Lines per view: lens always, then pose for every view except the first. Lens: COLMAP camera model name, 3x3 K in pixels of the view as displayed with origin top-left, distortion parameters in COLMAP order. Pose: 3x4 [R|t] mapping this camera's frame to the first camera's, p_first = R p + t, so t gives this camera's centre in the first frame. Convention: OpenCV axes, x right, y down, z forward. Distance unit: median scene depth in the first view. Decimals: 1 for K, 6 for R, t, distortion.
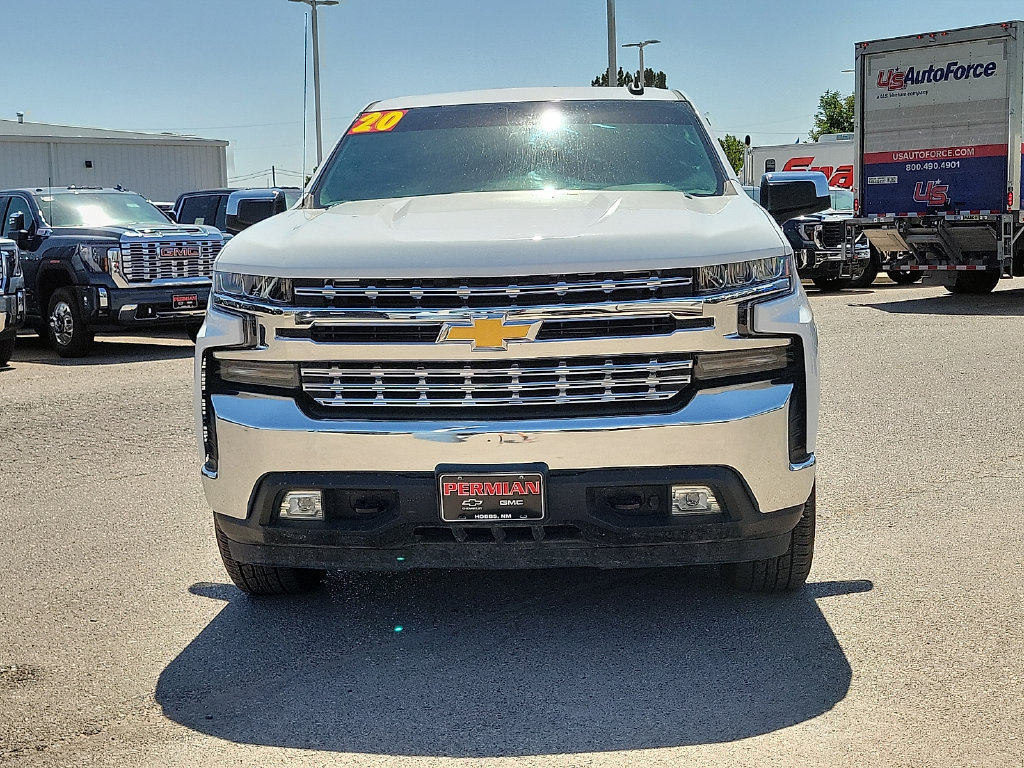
lens RADIAL K [[1289.9, 0, 512.0], [0, 1289.9, 384.0], [0, 0, 1]] dist [0.007639, 0.039448]
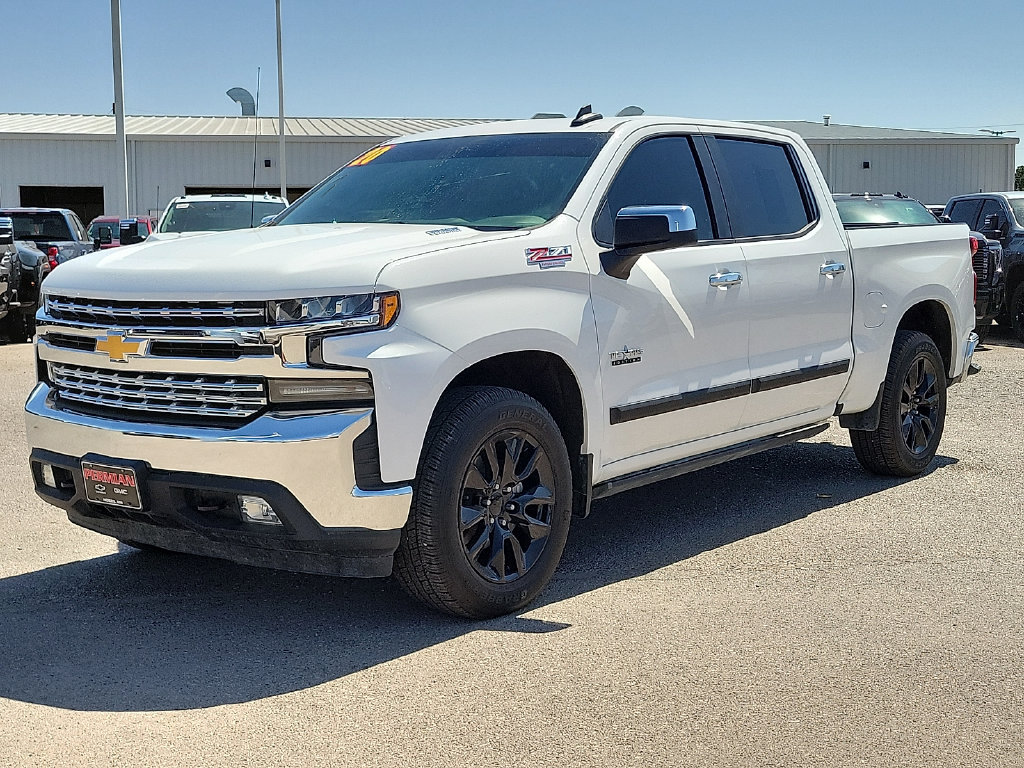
lens RADIAL K [[1266.6, 0, 512.0], [0, 1266.6, 384.0], [0, 0, 1]] dist [0.046488, 0.027134]
pose [[0.848561, 0.081004, -0.522860, 0.887597], [-0.080438, 0.996475, 0.023833, -0.061649], [0.522947, 0.021834, 0.852085, 0.185624]]
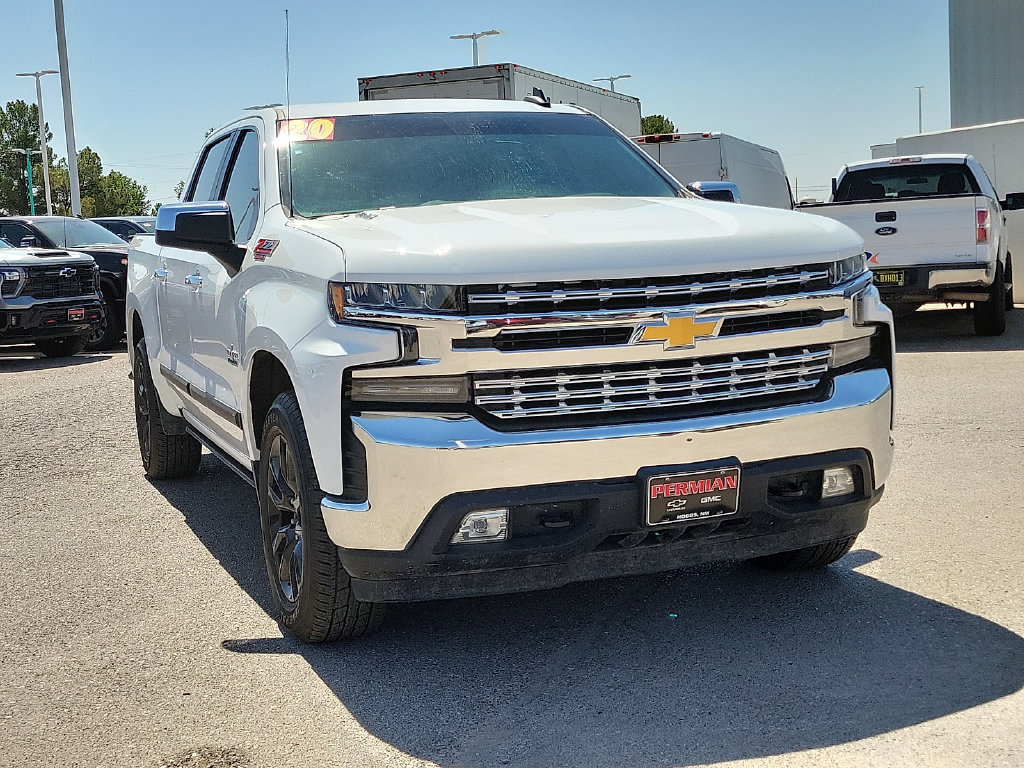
lens RADIAL K [[1283.8, 0, 509.4], [0, 1283.8, 366.3], [0, 0, 1]] dist [0.009079, -0.018003]
pose [[0.915202, -0.056879, 0.398961, -0.524322], [0.071849, 0.997158, -0.022656, 0.000306], [-0.396538, 0.049399, 0.916688, 0.138996]]
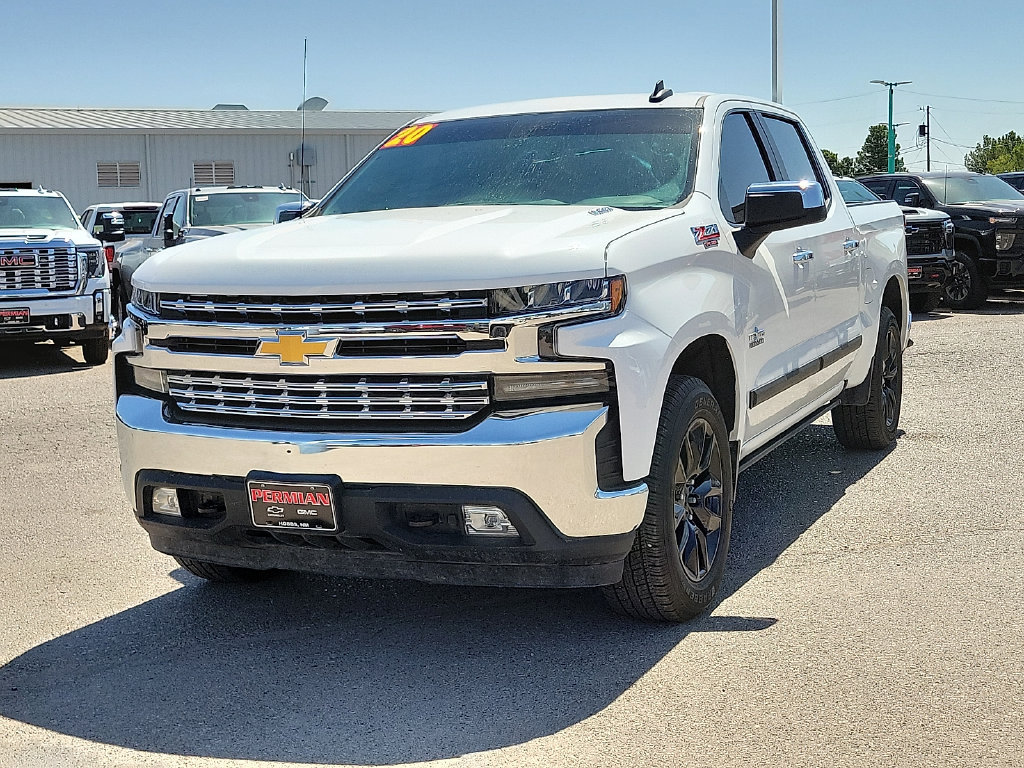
lens RADIAL K [[1283.8, 0, 509.4], [0, 1283.8, 366.3], [0, 0, 1]] dist [0.009079, -0.018003]
pose [[0.948746, 0.034537, -0.314145, 0.465833], [-0.036054, 0.999349, 0.000982, -0.031903], [0.313975, 0.010394, 0.949374, 0.063688]]
